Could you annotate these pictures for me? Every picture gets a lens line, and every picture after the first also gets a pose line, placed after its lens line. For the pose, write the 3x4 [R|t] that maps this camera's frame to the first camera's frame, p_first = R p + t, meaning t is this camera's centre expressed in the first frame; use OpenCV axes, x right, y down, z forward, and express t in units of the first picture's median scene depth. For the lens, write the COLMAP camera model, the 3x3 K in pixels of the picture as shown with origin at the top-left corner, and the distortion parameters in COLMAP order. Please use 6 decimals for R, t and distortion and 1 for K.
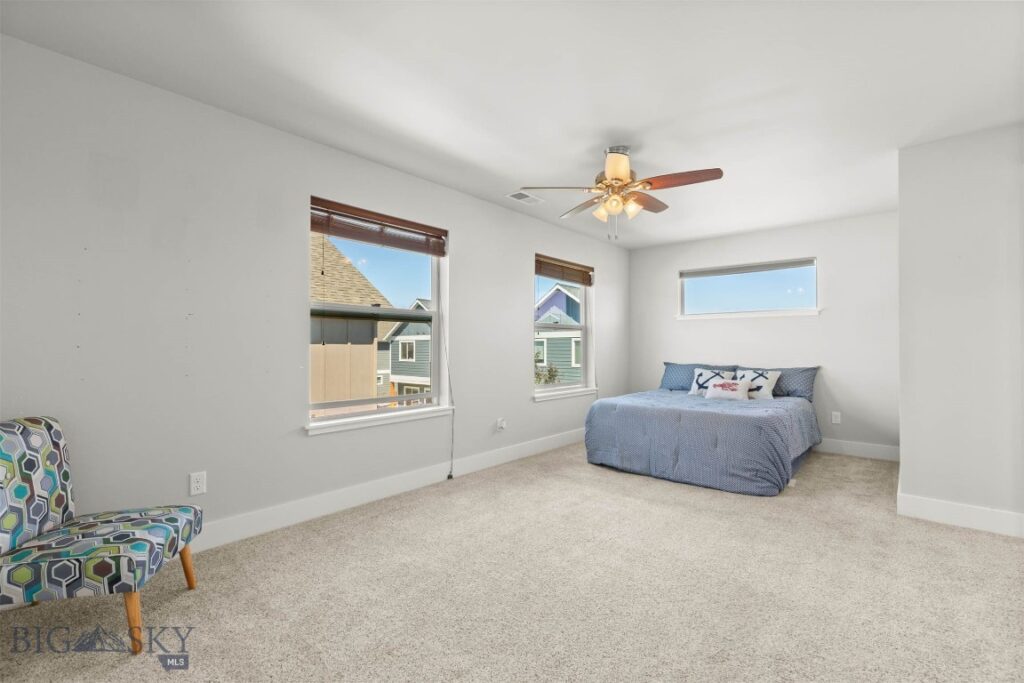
lens RADIAL K [[462.4, 0, 519.6], [0, 462.4, 340.2], [0, 0, 1]] dist [0.003509, 0.001065]
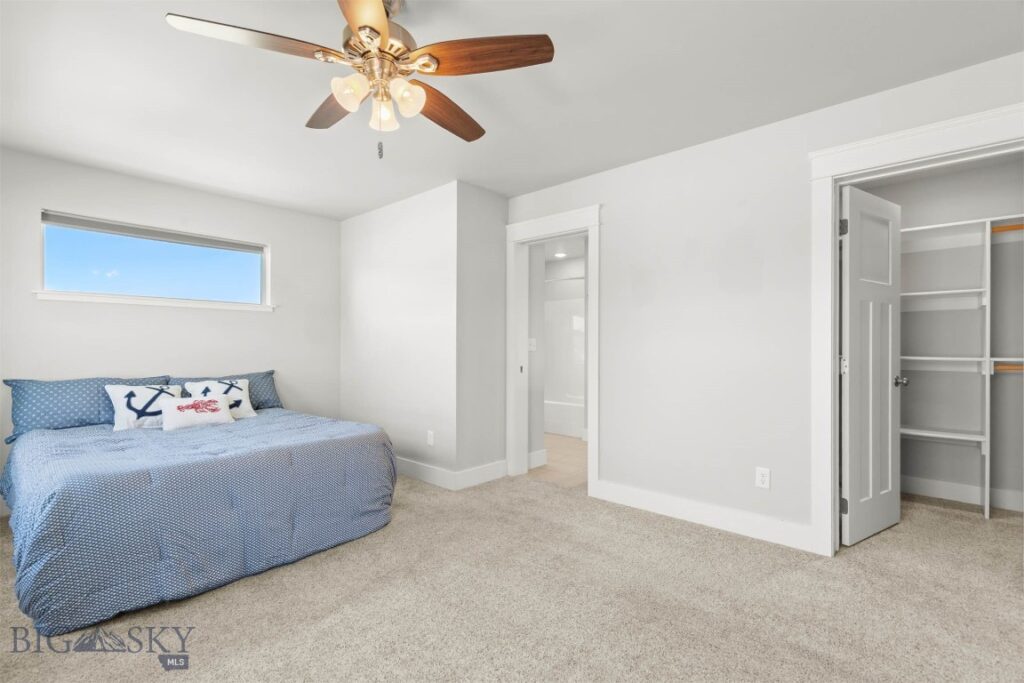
lens RADIAL K [[462.4, 0, 507.2], [0, 462.4, 346.5], [0, 0, 1]] dist [0.003509, 0.001065]
pose [[0.031912, 0.001178, 0.999490, -0.289161], [-0.011859, 0.999929, -0.000800, 0.009045], [-0.999420, -0.011827, 0.031924, 0.698338]]
